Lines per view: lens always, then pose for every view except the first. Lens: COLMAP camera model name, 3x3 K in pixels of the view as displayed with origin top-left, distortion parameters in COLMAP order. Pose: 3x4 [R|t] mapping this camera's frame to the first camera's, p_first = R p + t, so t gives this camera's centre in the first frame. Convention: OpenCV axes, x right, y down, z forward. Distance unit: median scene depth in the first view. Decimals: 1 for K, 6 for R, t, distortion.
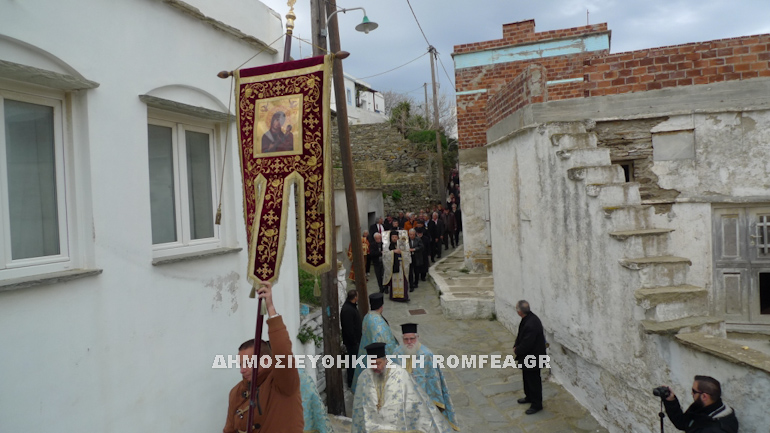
lens RADIAL K [[507.5, 0, 385.0], [0, 507.5, 216.5], [0, 0, 1]] dist [-0.035863, -0.003197]
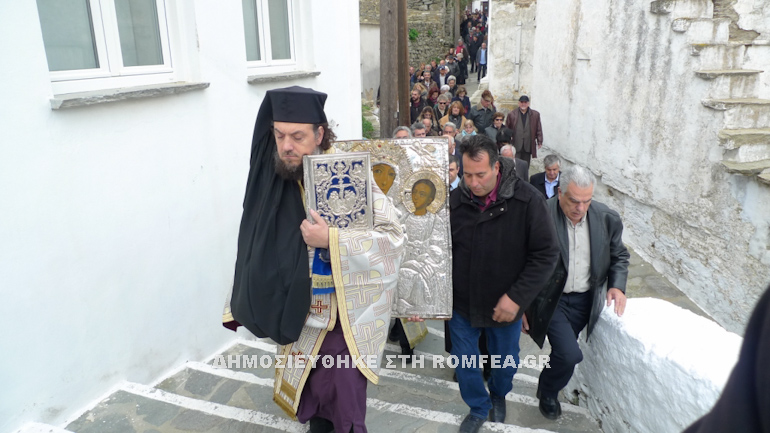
lens RADIAL K [[507.5, 0, 385.0], [0, 507.5, 216.5], [0, 0, 1]] dist [-0.035863, -0.003197]
pose [[0.999361, 0.022994, 0.027362, -0.156302], [-0.029938, 0.956729, 0.289436, 0.037650], [-0.019523, -0.290071, 0.956806, 0.020728]]
